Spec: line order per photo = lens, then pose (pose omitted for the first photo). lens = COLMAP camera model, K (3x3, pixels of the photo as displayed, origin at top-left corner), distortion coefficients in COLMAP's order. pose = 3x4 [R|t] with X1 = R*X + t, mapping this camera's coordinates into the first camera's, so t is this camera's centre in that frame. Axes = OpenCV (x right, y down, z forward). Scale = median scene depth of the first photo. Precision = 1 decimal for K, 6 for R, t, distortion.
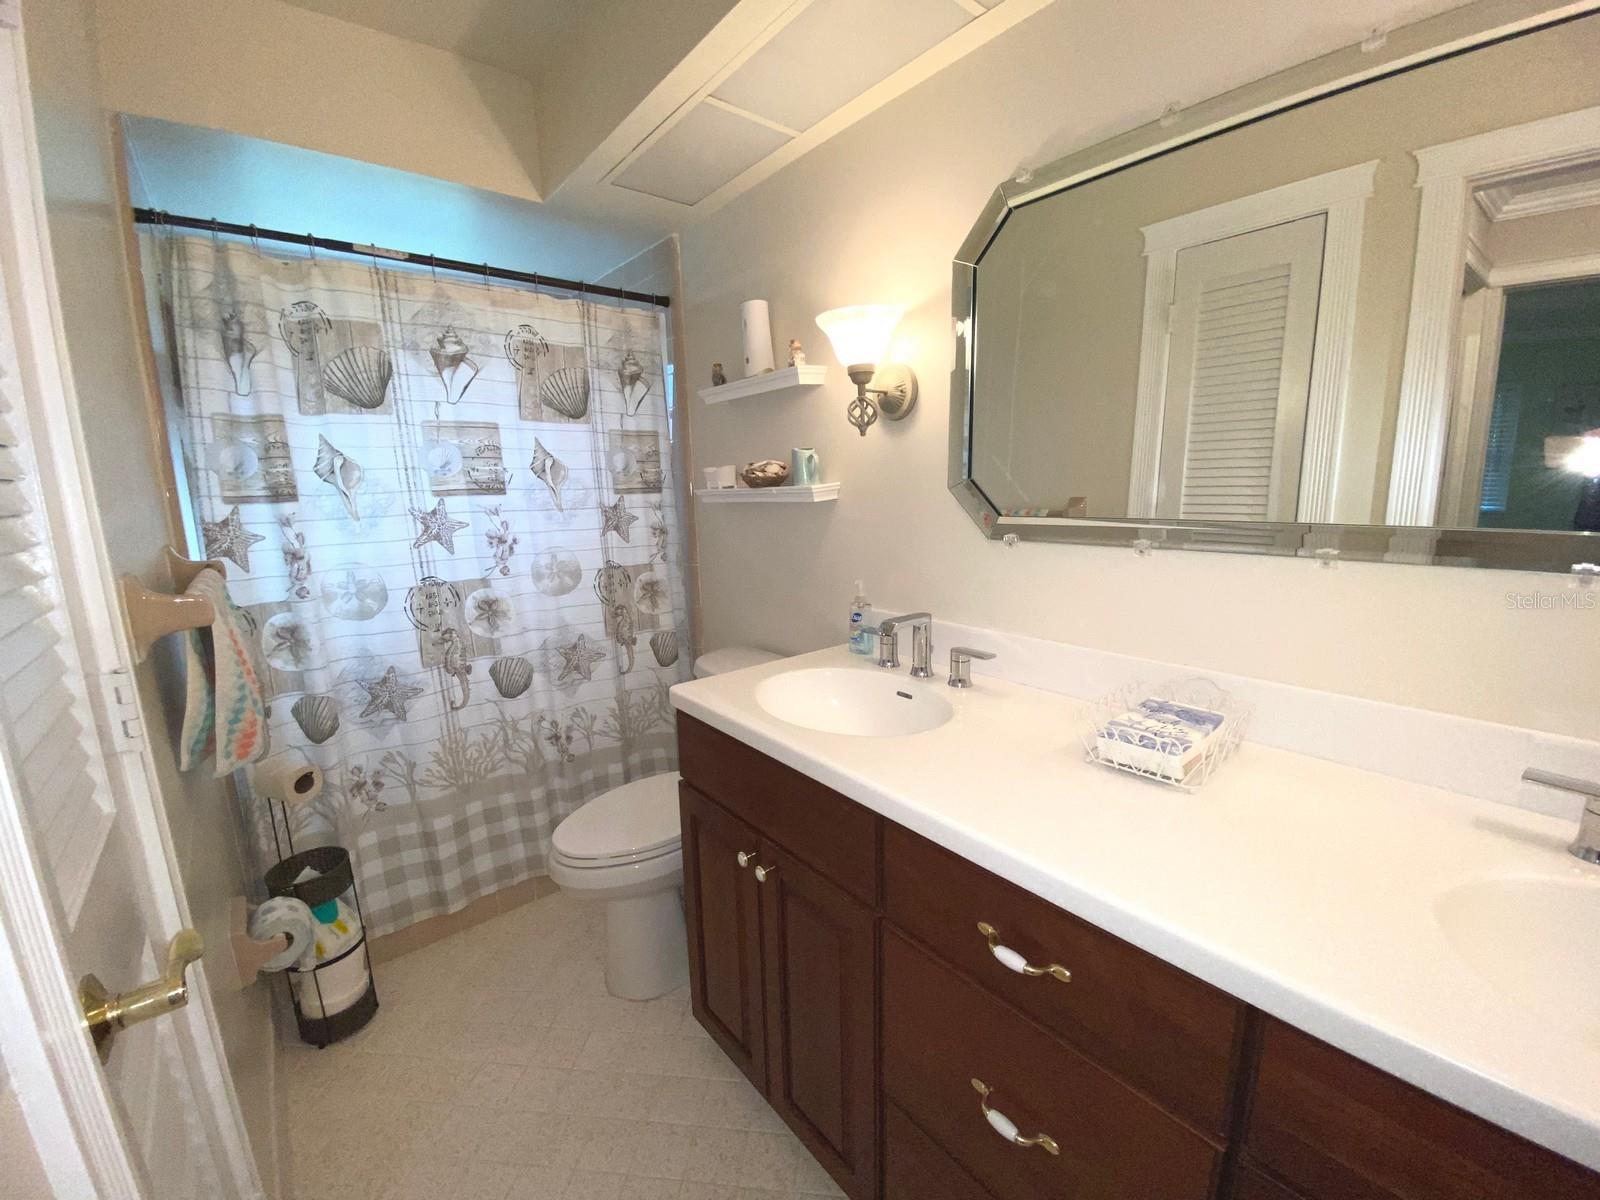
lens RADIAL K [[650.8, 0, 805.3], [0, 650.8, 607.1], [0, 0, 1]] dist [0.016141, -0.019142]
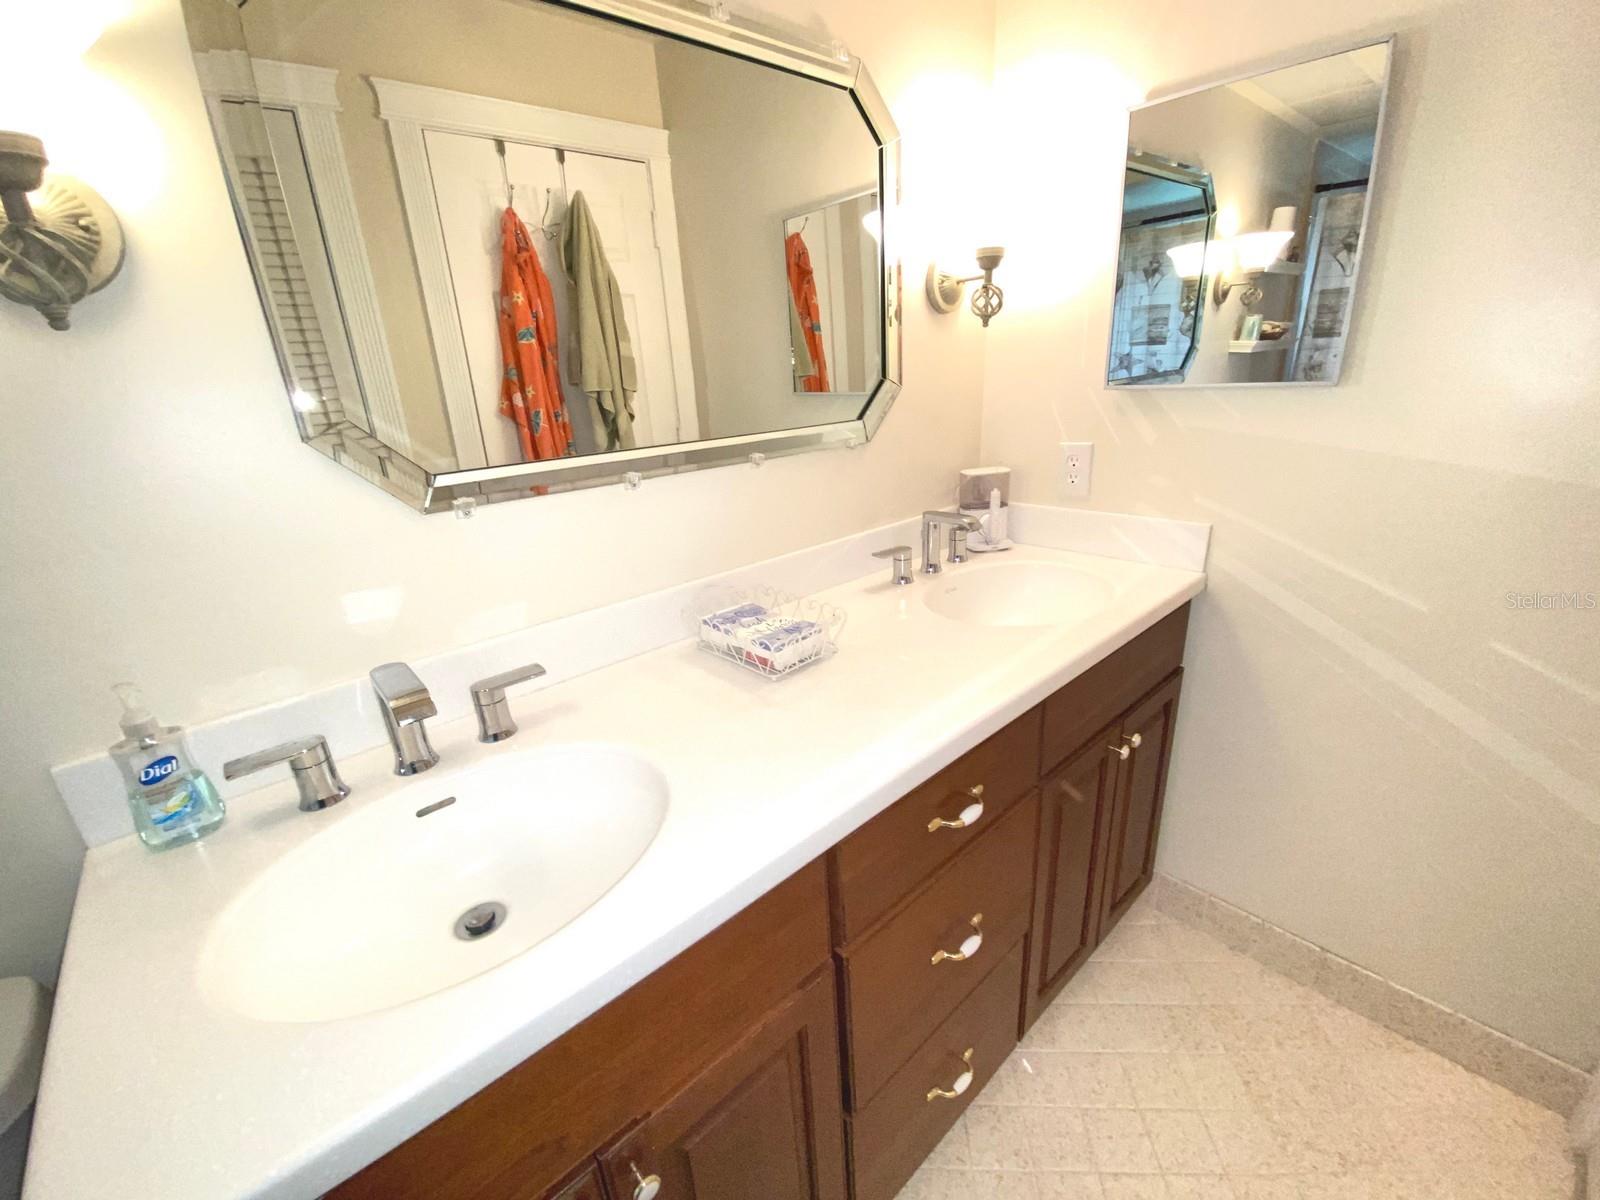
lens RADIAL K [[650.8, 0, 805.3], [0, 650.8, 607.1], [0, 0, 1]] dist [0.016141, -0.019142]
pose [[-0.070430, -0.305805, 0.949486, -0.388884], [0.239766, 0.918754, 0.313693, -0.137781], [-0.968273, 0.249748, 0.008614, 0.690418]]
